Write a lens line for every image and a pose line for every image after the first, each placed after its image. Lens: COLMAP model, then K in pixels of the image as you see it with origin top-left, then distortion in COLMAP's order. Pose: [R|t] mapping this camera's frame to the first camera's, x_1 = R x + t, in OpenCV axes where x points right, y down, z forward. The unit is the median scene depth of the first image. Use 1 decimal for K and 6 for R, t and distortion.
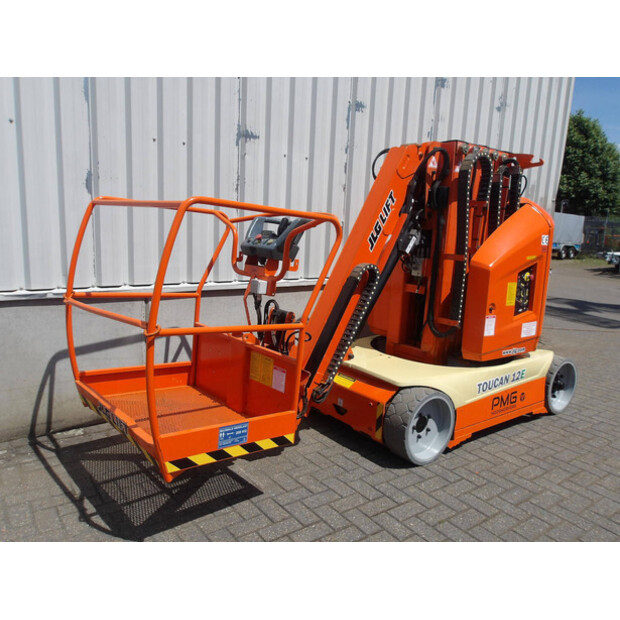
lens RADIAL K [[506.4, 0, 310.0], [0, 506.4, 310.0], [0, 0, 1]] dist [0.000713, -0.002997]
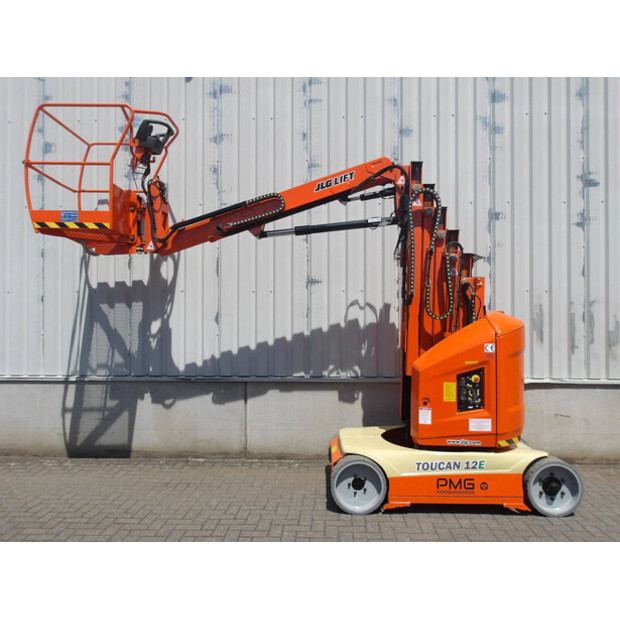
lens RADIAL K [[506.4, 0, 310.0], [0, 506.4, 310.0], [0, 0, 1]] dist [0.000713, -0.002997]
pose [[0.786406, -0.052508, -0.615474, 0.905963], [-0.076890, 0.980310, -0.181877, 0.023956], [0.612906, 0.190353, 0.766885, -0.192433]]
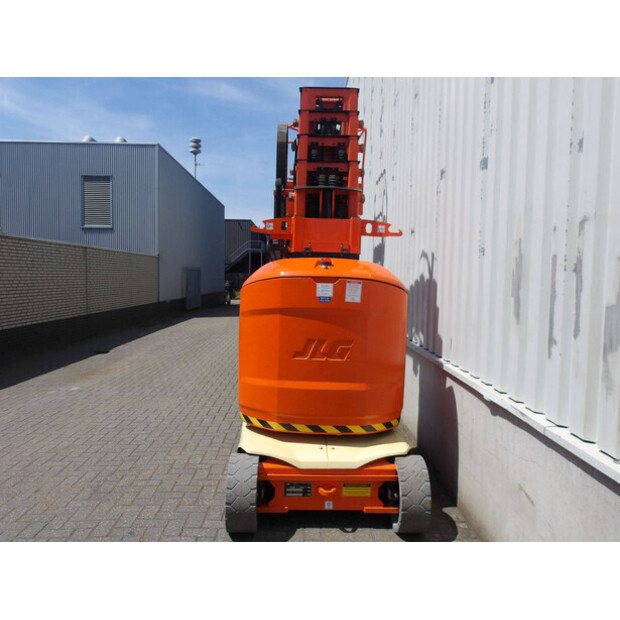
lens RADIAL K [[506.4, 0, 310.0], [0, 506.4, 310.0], [0, 0, 1]] dist [0.000713, -0.002997]
pose [[-0.564557, -0.000083, -0.825394, 1.280651], [-0.189156, 0.973399, 0.129282, -0.293228], [0.803428, 0.229115, -0.549555, 1.747724]]
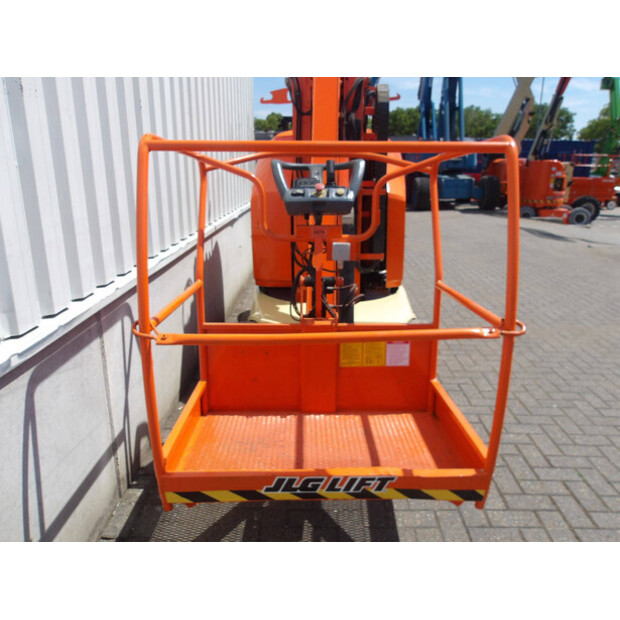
lens RADIAL K [[506.4, 0, 310.0], [0, 506.4, 310.0], [0, 0, 1]] dist [0.000713, -0.002997]
pose [[0.597380, -0.270125, 0.755096, -0.631293], [0.167697, 0.962825, 0.211767, -0.113992], [-0.784229, 0.000122, 0.620472, 0.477478]]
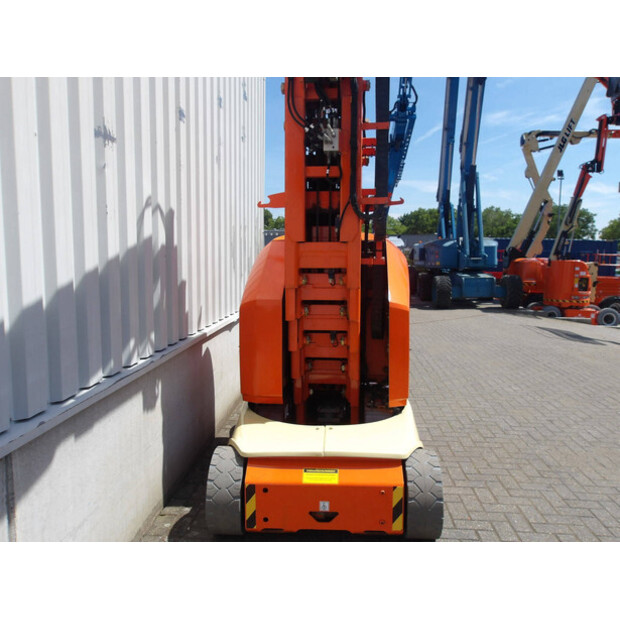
lens RADIAL K [[506.4, 0, 310.0], [0, 506.4, 310.0], [0, 0, 1]] dist [0.000713, -0.002997]
pose [[0.637837, -0.122088, 0.760433, -0.496541], [0.157126, 0.987217, 0.026704, -0.131316], [-0.753973, 0.102451, 0.648867, 0.499281]]
